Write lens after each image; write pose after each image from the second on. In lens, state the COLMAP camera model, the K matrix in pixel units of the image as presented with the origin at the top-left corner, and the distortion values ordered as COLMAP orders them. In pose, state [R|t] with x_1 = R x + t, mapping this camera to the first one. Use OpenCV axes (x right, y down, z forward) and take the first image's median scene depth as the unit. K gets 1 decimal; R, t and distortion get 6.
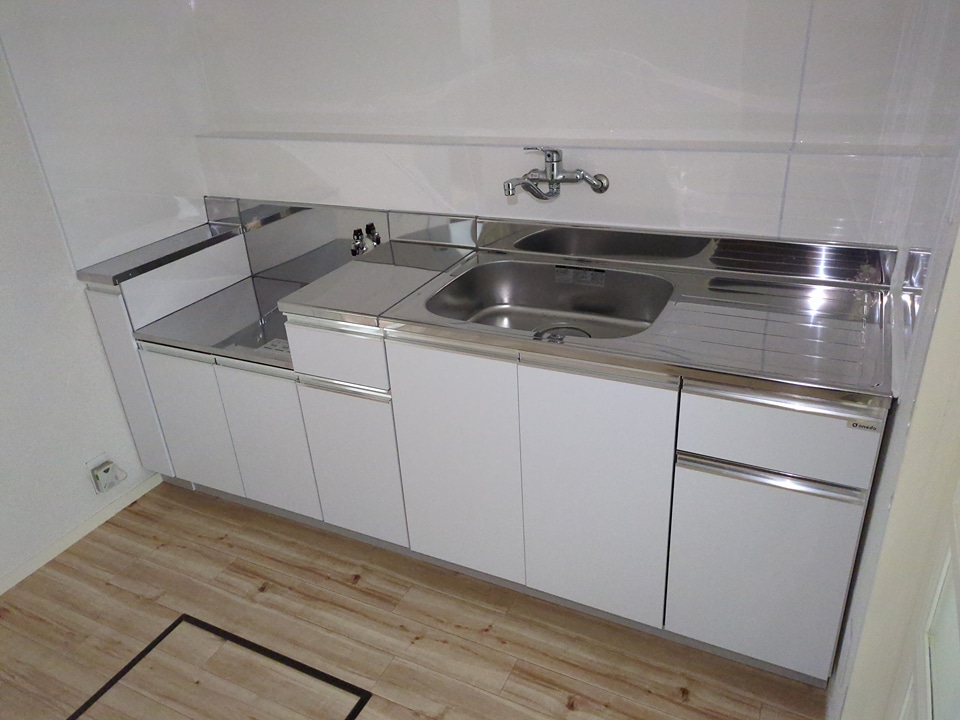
lens RADIAL K [[717.0, 0, 488.3], [0, 717.0, 368.4], [0, 0, 1]] dist [0.038759, -0.005234]
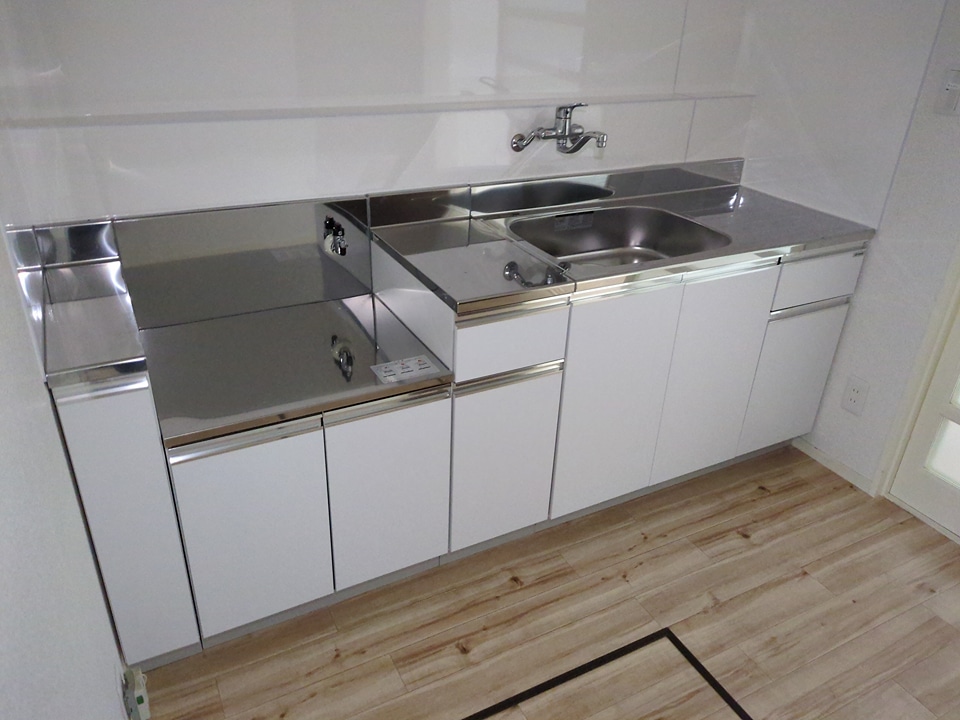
lens RADIAL K [[717.0, 0, 488.7], [0, 717.0, 353.0], [0, 0, 1]] dist [0.038759, -0.005234]
pose [[0.571297, -0.308890, 0.760399, -0.785833], [0.300691, 0.940832, 0.156273, -0.135223], [-0.763679, 0.139367, 0.630374, 0.381461]]
